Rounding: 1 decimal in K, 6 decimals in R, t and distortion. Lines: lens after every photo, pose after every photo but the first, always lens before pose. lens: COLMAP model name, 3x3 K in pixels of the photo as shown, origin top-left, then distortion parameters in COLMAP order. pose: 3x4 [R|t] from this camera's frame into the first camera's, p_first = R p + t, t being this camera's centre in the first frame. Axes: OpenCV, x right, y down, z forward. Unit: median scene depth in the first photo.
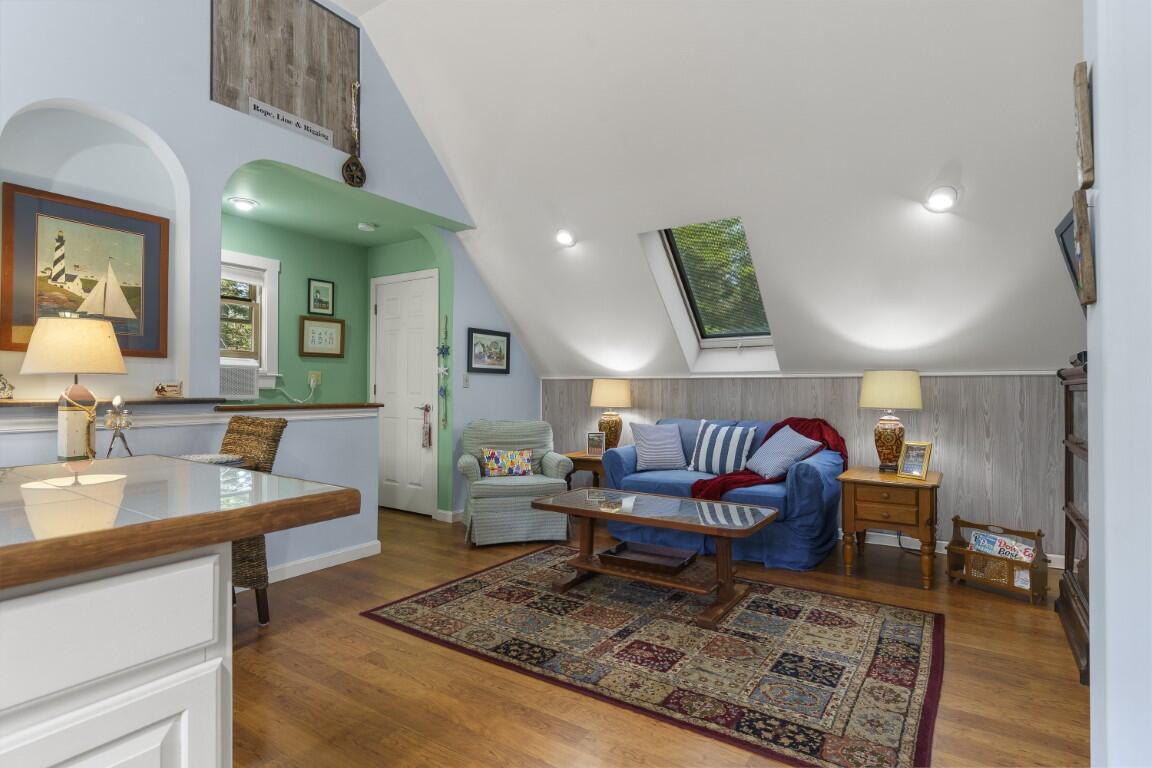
lens RADIAL K [[575.0, 0, 576.0], [0, 575.0, 384.0], [0, 0, 1]] dist [-0.002095, 0.000059]
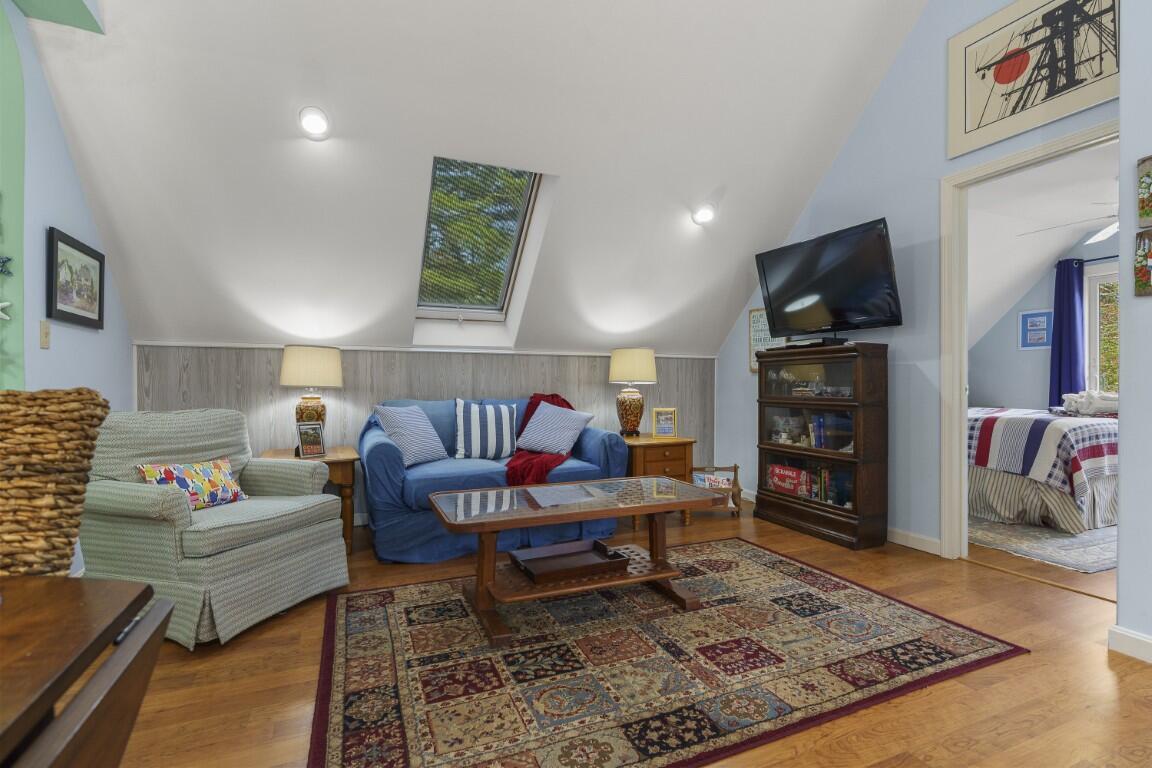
lens RADIAL K [[542.6, 0, 576.0], [0, 542.6, 384.0], [0, 0, 1]] dist [-0.004682, 0.000478]
pose [[0.543973, -0.002197, 0.839100, -0.572453], [-0.007218, 0.999947, 0.007298, 0.051277], [-0.839072, -0.010026, 0.543928, 0.641081]]
